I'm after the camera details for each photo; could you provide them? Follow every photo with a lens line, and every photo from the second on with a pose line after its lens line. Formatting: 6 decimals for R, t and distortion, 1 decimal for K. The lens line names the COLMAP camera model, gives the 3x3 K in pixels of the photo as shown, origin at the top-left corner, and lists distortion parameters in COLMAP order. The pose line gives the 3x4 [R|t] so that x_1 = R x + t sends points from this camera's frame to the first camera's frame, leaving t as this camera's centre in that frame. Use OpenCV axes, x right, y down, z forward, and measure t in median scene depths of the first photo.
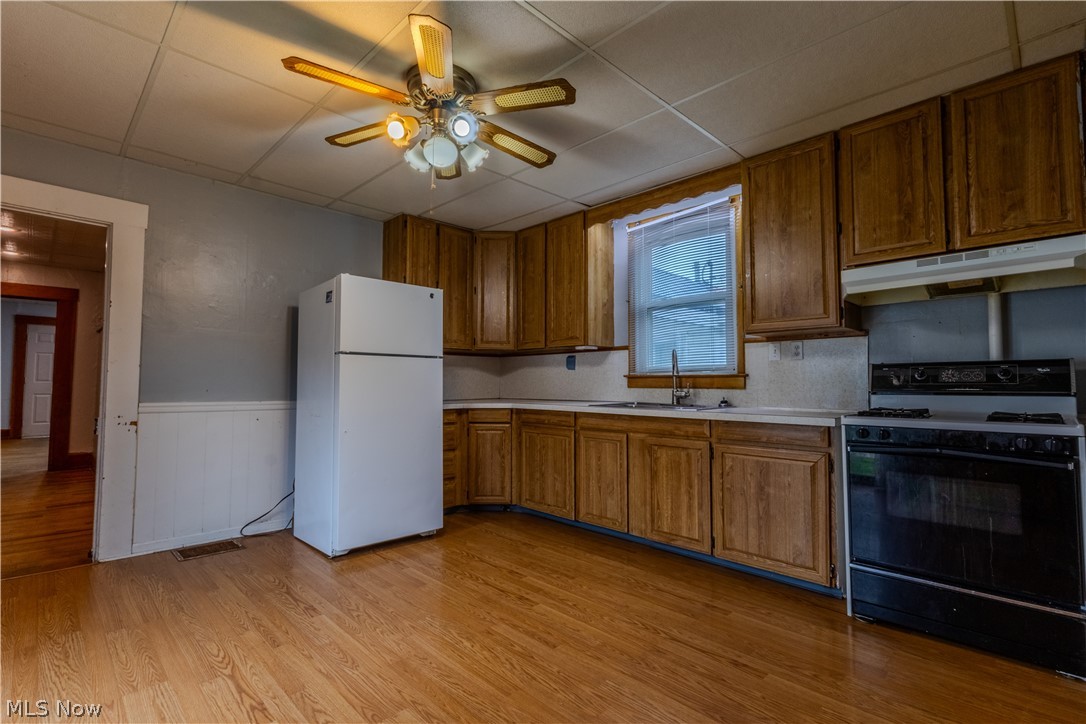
lens RADIAL K [[500.4, 0, 542.5], [0, 500.4, 359.2], [0, 0, 1]] dist [0.002519, -0.000115]
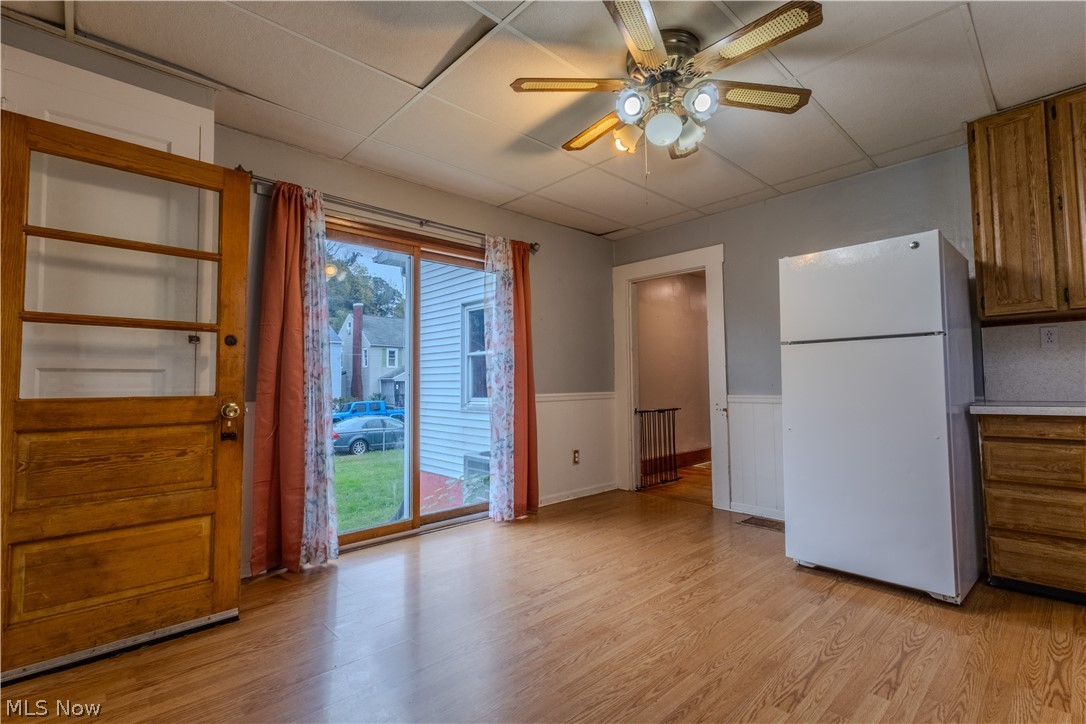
lens RADIAL K [[496.4, 0, 547.9], [0, 496.4, 361.0], [0, 0, 1]] dist [0.000465, -0.000033]
pose [[-0.025372, -0.052327, -0.998308, 0.526285], [0.063874, 0.996504, -0.053855, 0.040543], [0.997635, -0.065132, -0.021941, 0.580617]]
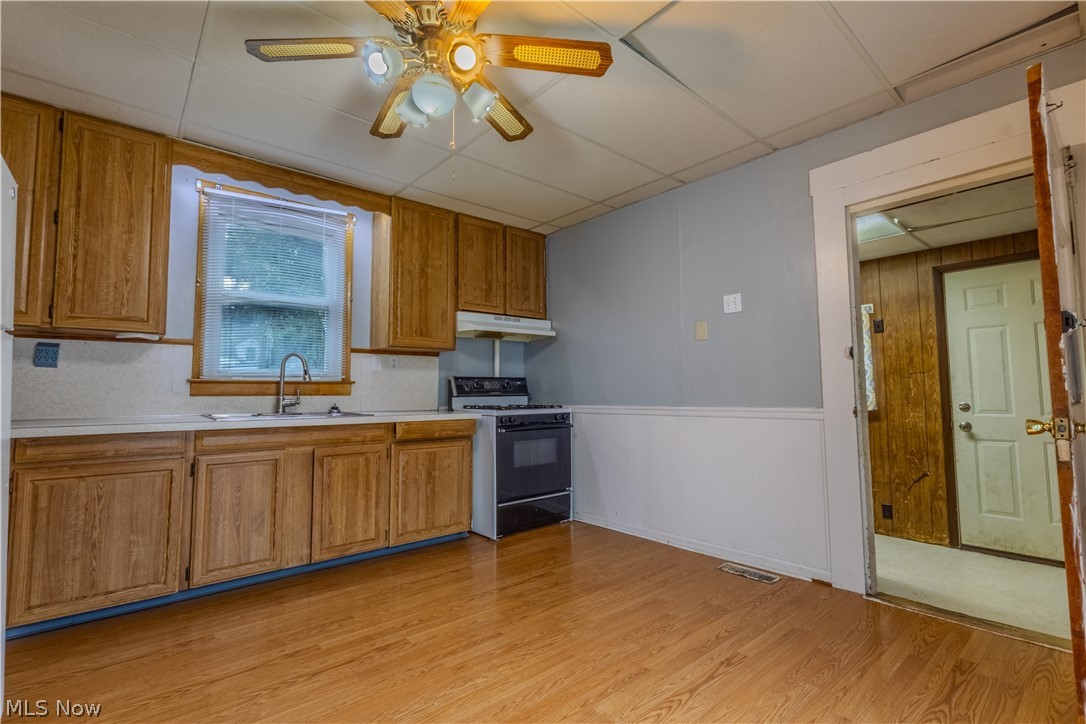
lens RADIAL K [[500.4, 0, 542.5], [0, 500.4, 359.2], [0, 0, 1]] dist [0.002519, -0.000115]
pose [[0.078364, 0.061759, 0.995010, -0.710941], [-0.044713, 0.997293, -0.058379, 0.029720], [-0.995922, -0.039915, 0.080913, 0.559757]]
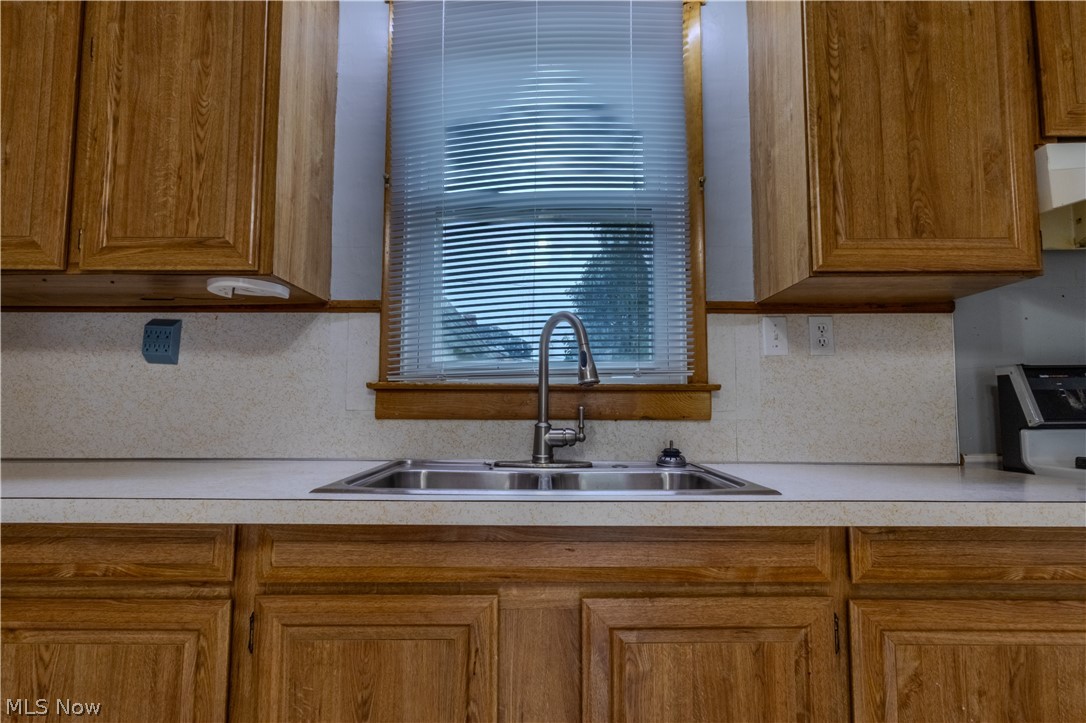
lens RADIAL K [[545.9, 0, 549.2], [0, 545.9, 372.1], [0, 0, 1]] dist [0.003078, 0.000746]
pose [[0.700858, 0.052628, 0.711357, -0.025693], [-0.035163, 0.998611, -0.039236, 0.046683], [-0.712434, 0.002485, 0.701735, 0.857677]]
